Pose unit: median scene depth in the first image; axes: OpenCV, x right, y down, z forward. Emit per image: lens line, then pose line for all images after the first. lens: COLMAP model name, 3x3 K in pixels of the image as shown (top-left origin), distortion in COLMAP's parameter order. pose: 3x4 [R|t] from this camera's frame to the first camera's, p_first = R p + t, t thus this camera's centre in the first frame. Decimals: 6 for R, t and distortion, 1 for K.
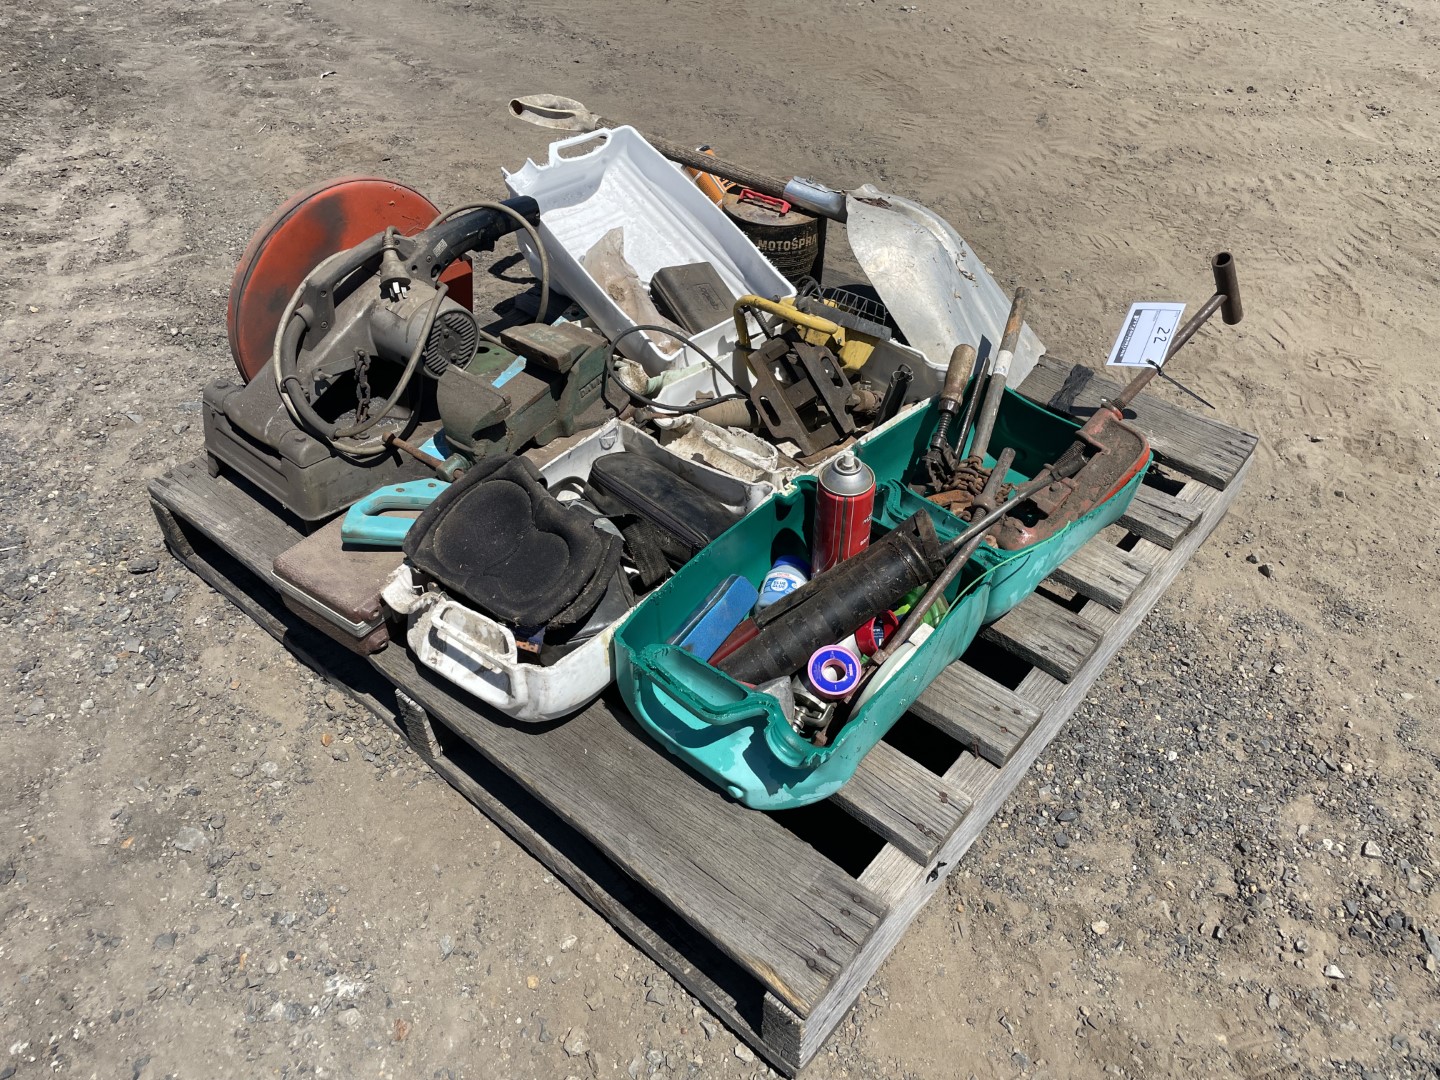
lens RADIAL K [[1082.2, 0, 721.0], [0, 1082.2, 541.7], [0, 0, 1]] dist [0.004659, -0.016877]
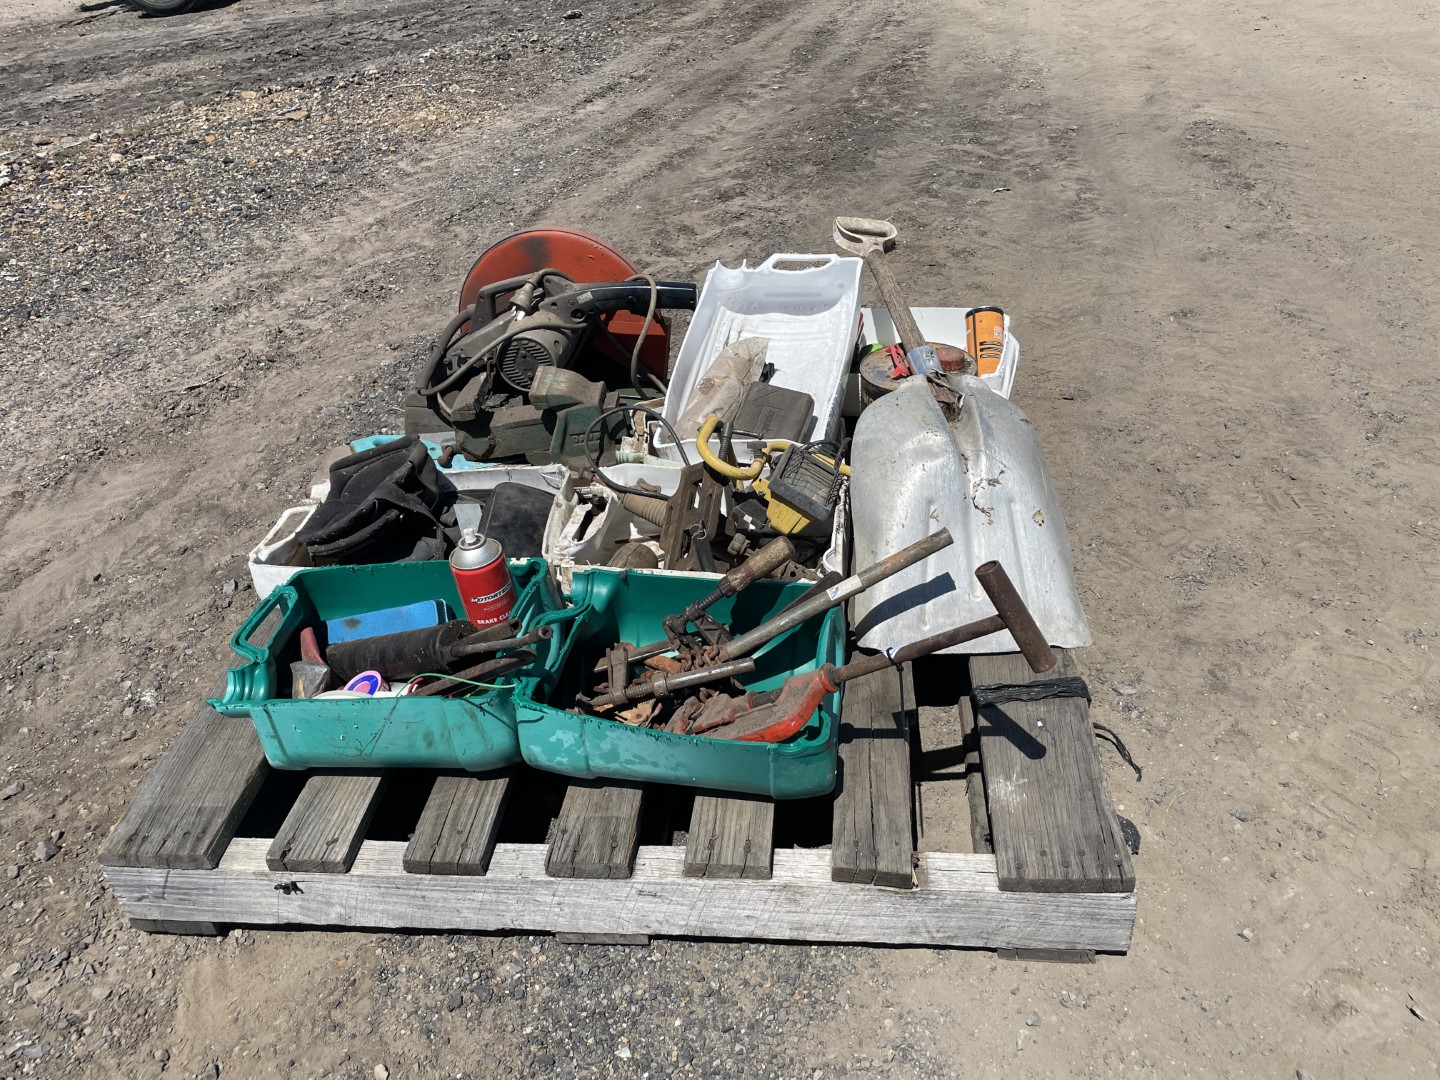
lens RADIAL K [[1082.2, 0, 720.5], [0, 1082.2, 537.0], [0, 0, 1]] dist [0.004659, -0.016877]
pose [[0.558730, 0.407765, -0.722183, 0.430179], [-0.478569, 0.869700, 0.120803, -0.136088], [0.677342, 0.278118, 0.681071, 0.182776]]
